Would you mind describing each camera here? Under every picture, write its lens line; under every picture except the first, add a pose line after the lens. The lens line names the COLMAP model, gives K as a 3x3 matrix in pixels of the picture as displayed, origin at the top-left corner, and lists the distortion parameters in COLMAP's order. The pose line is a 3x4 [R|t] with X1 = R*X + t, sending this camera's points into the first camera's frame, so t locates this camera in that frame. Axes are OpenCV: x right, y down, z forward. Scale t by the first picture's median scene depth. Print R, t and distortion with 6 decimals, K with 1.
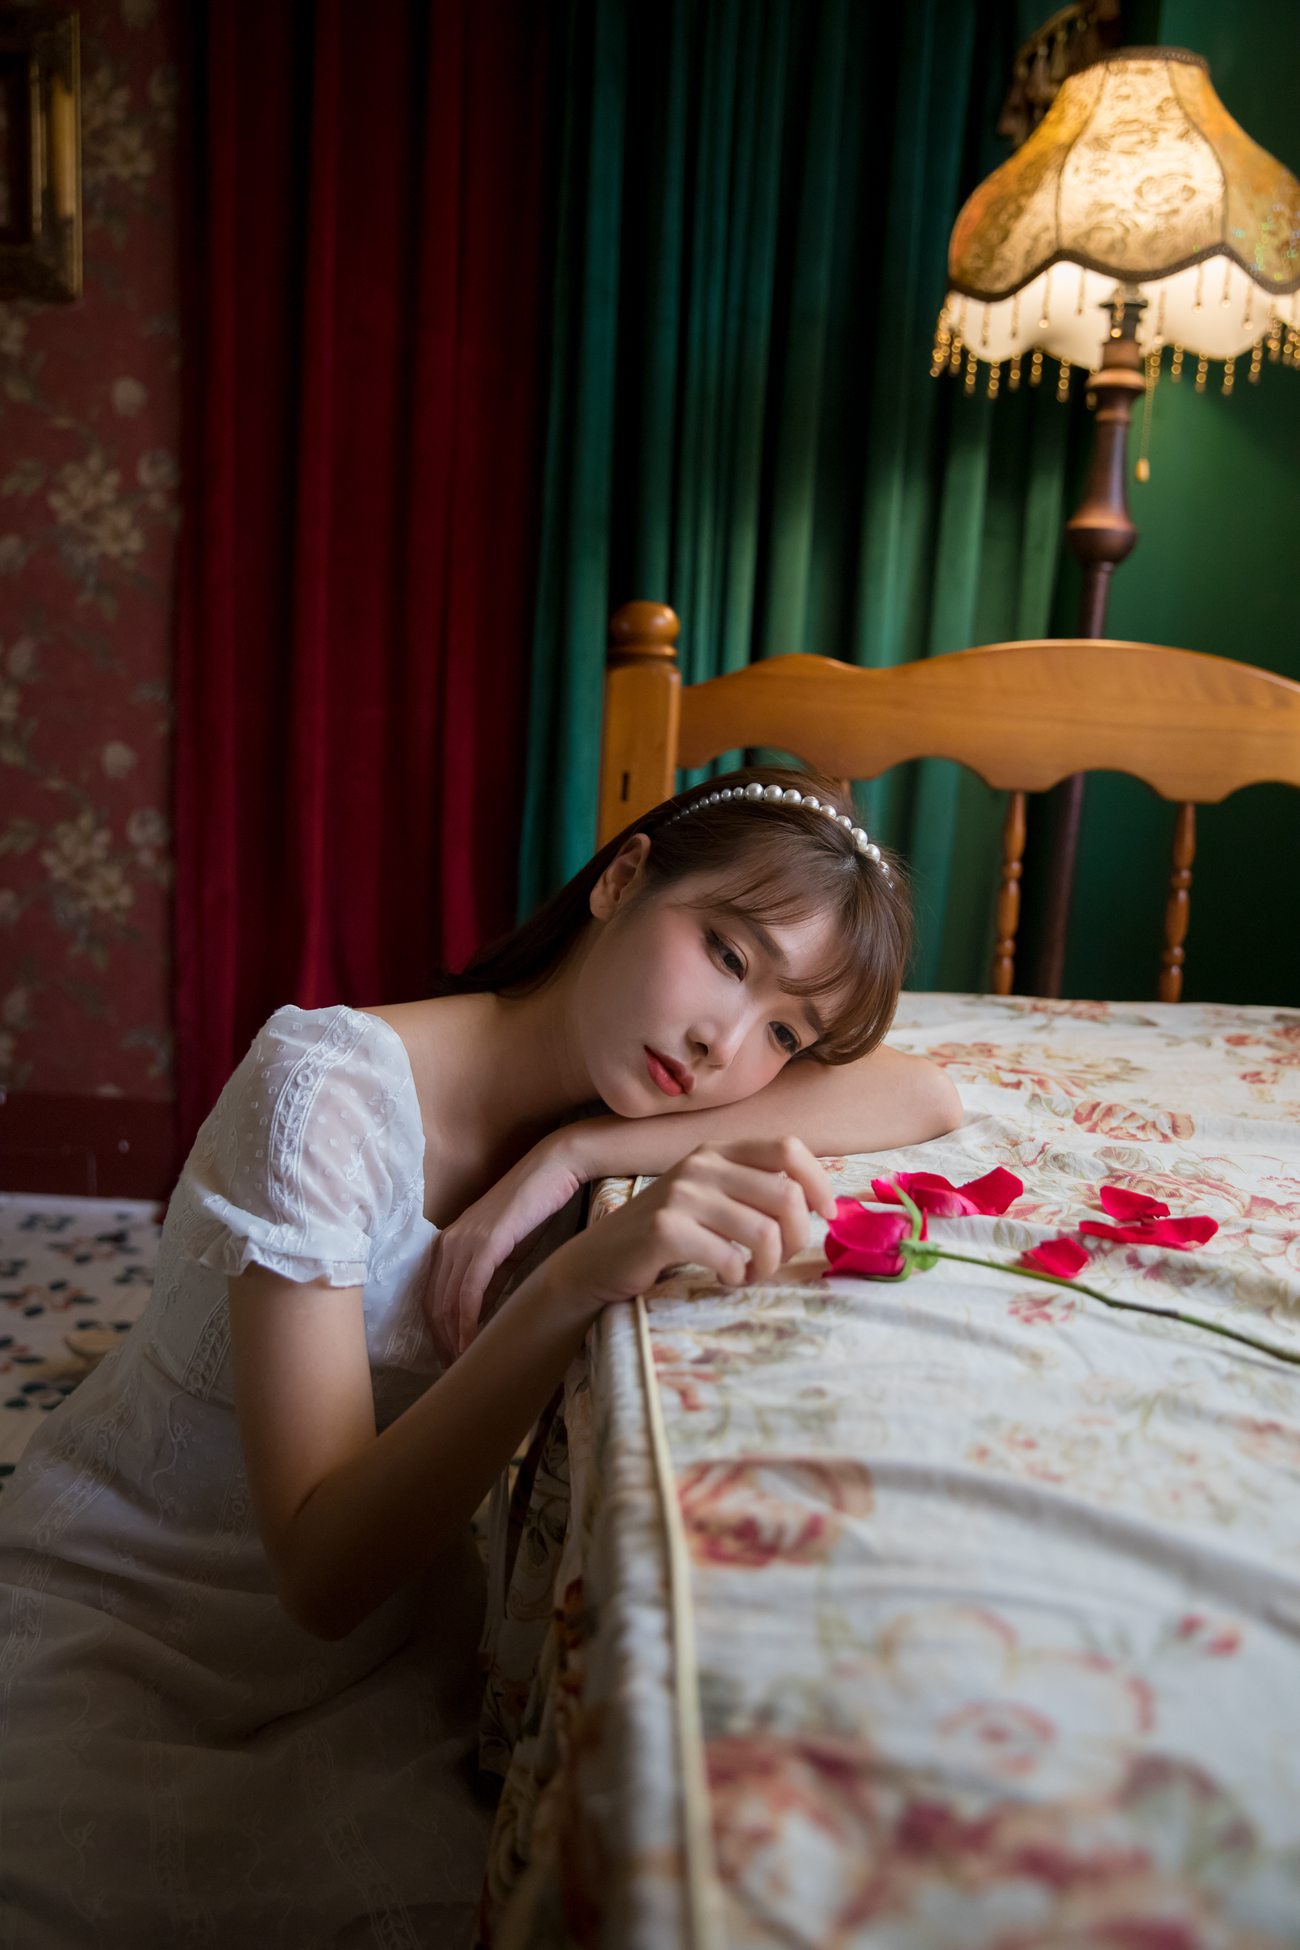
lens RADIAL K [[1661.9, 0, 650.6], [0, 1661.9, 976.8], [0, 0, 1]] dist [0.008609, -0.029668]
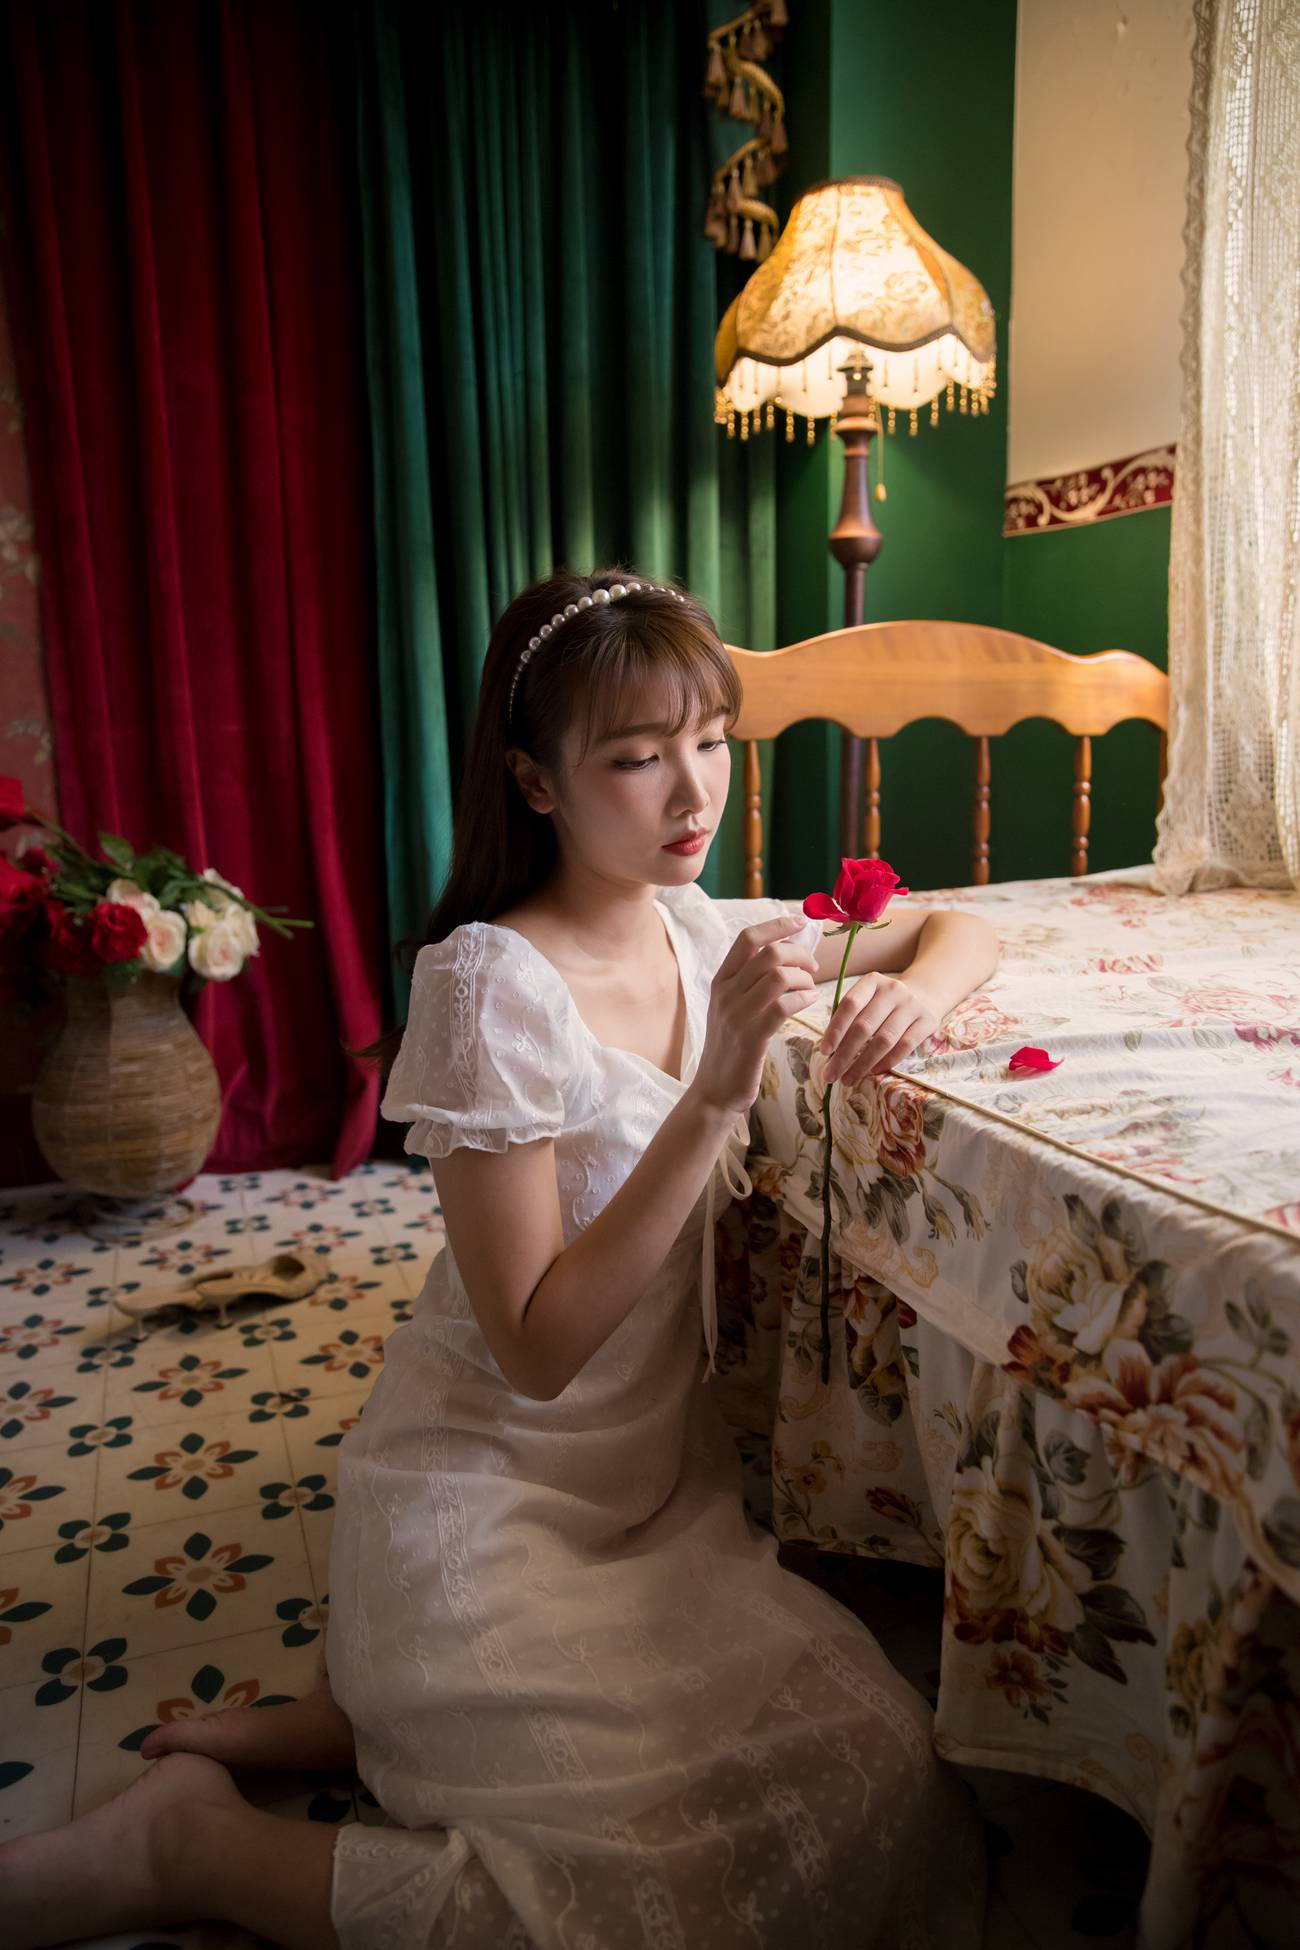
lens RADIAL K [[1351.7, 0, 649.8], [0, 1351.7, 977.9], [0, 0, 1]] dist [-0.067014, 0.009058]
pose [[0.940352, -0.140152, 0.309994, -0.280879], [0.126224, 0.989893, 0.064648, -0.013885], [-0.315921, -0.021663, 0.948538, 0.038078]]
